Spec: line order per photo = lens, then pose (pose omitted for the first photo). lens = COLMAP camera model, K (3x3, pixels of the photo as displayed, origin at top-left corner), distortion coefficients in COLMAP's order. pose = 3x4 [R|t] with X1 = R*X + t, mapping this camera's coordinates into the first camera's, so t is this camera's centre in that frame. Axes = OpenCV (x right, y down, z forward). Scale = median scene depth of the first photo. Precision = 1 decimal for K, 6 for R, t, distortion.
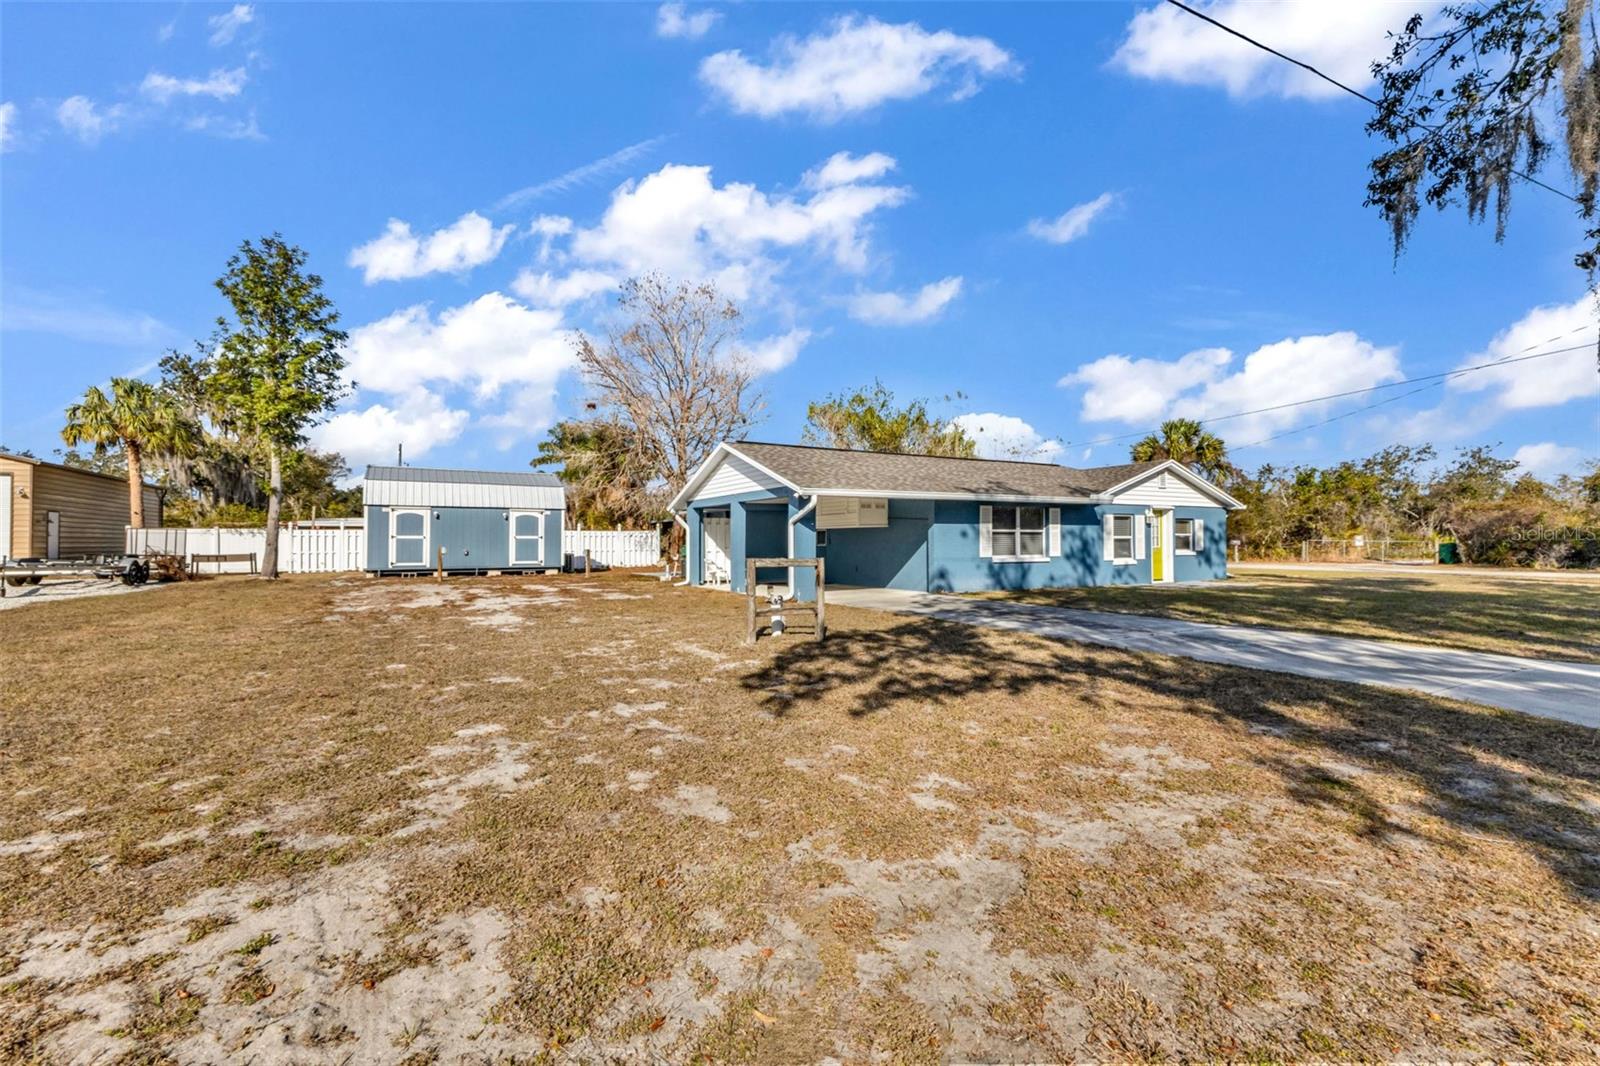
lens RADIAL K [[669.4, 0, 799.5], [0, 669.4, 542.2], [0, 0, 1]] dist [0.000756, 0.000306]
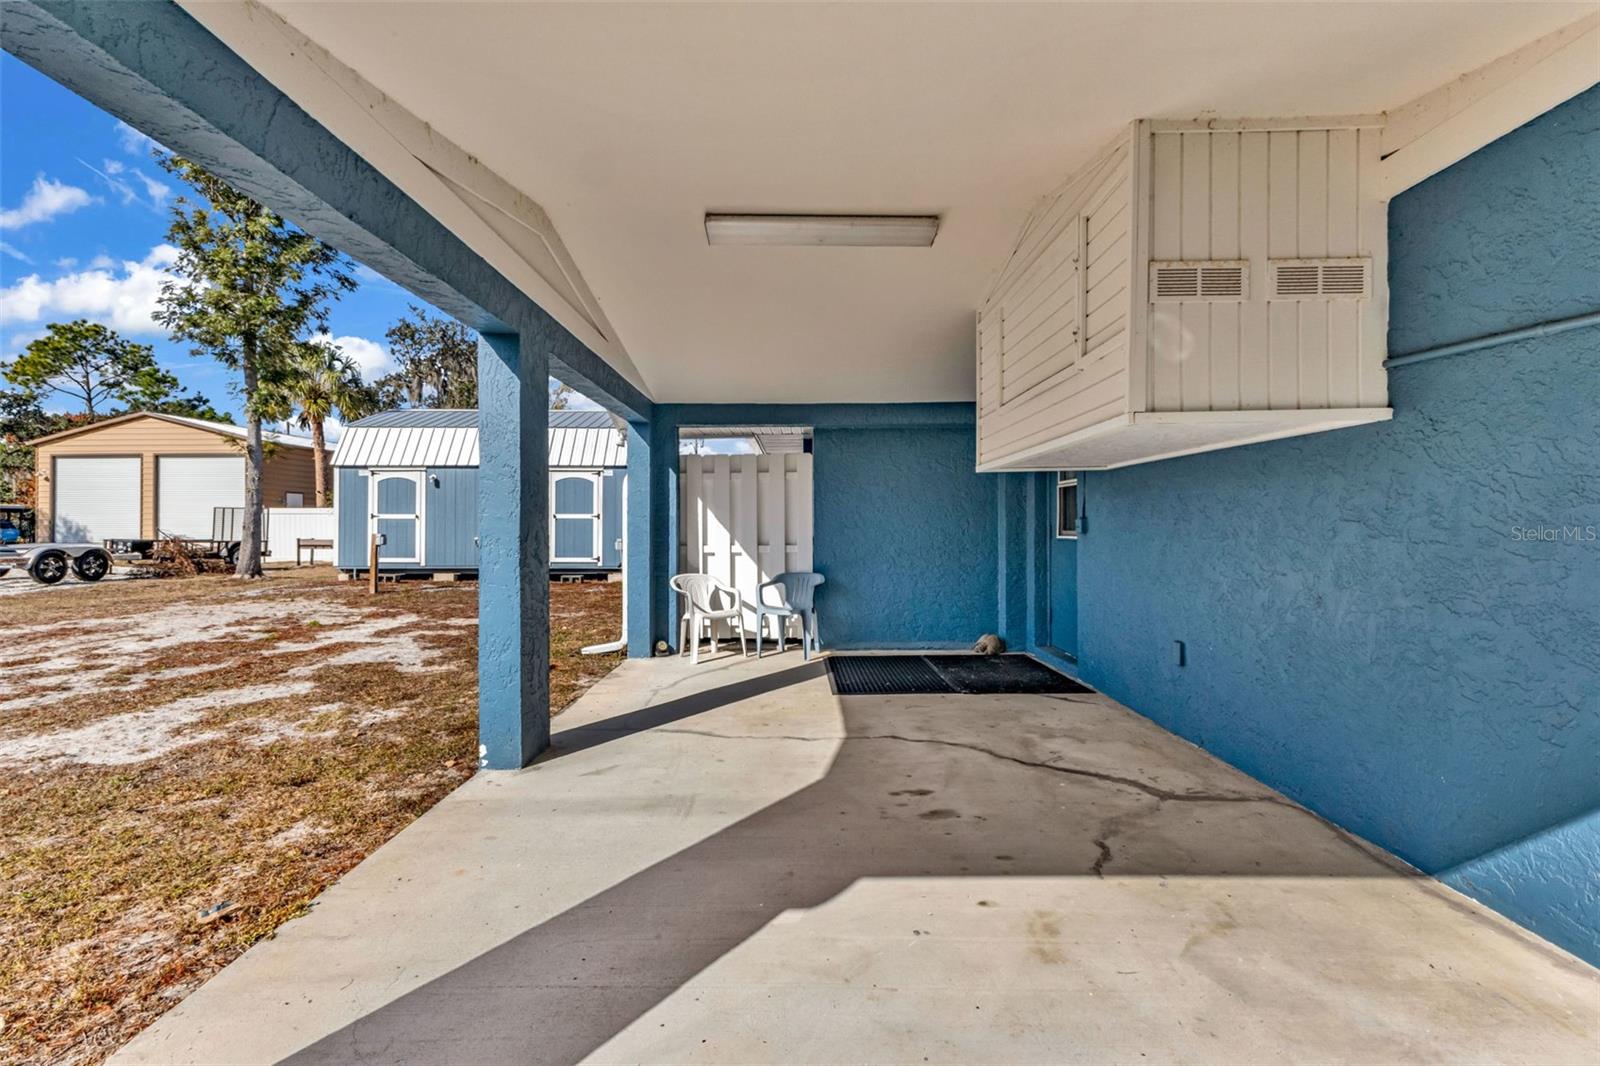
lens RADIAL K [[724.4, 0, 806.7], [0, 724.4, 529.9], [0, 0, 1]] dist [0.001980, -0.001433]
pose [[0.875612, 0.006010, -0.482978, 0.091426], [-0.003144, 0.999972, 0.006743, -0.000963], [0.483006, -0.004386, 0.875606, 0.737165]]
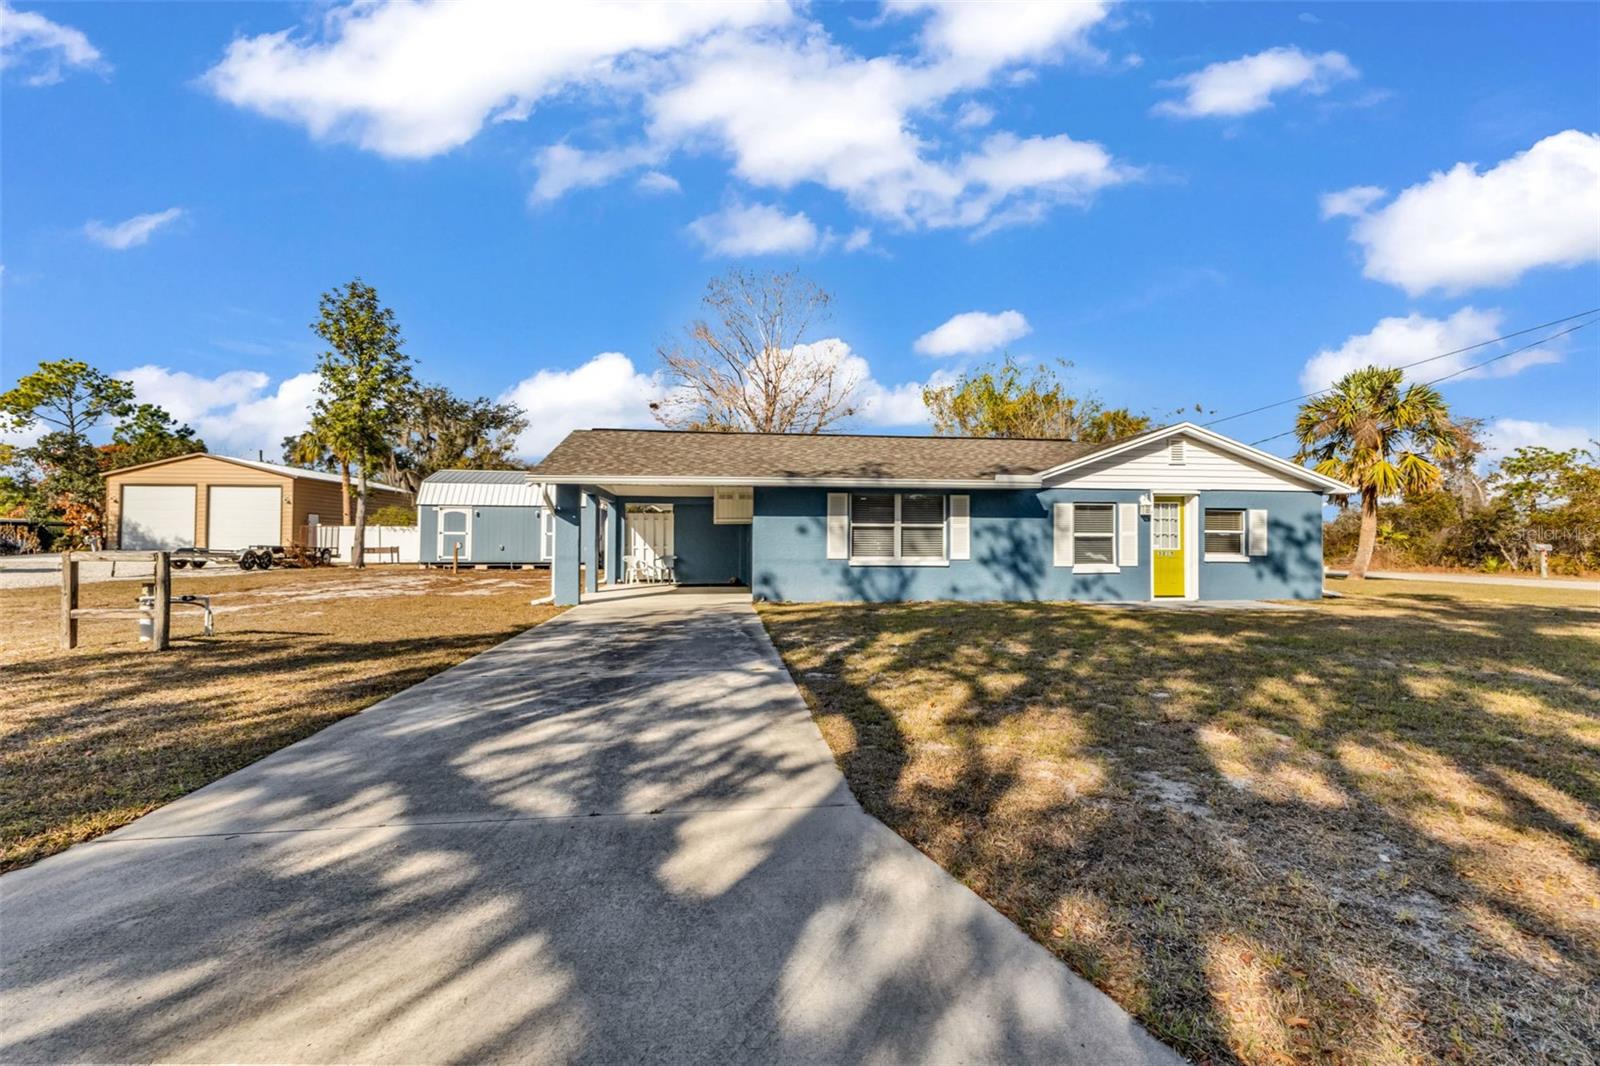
lens RADIAL K [[669.4, 0, 799.5], [0, 669.4, 542.2], [0, 0, 1]] dist [0.000756, 0.000306]
pose [[0.928169, 0.008501, -0.372062, 0.451309], [-0.008816, 0.999961, 0.000855, 0.001950], [0.372054, 0.002486, 0.928208, 0.222586]]
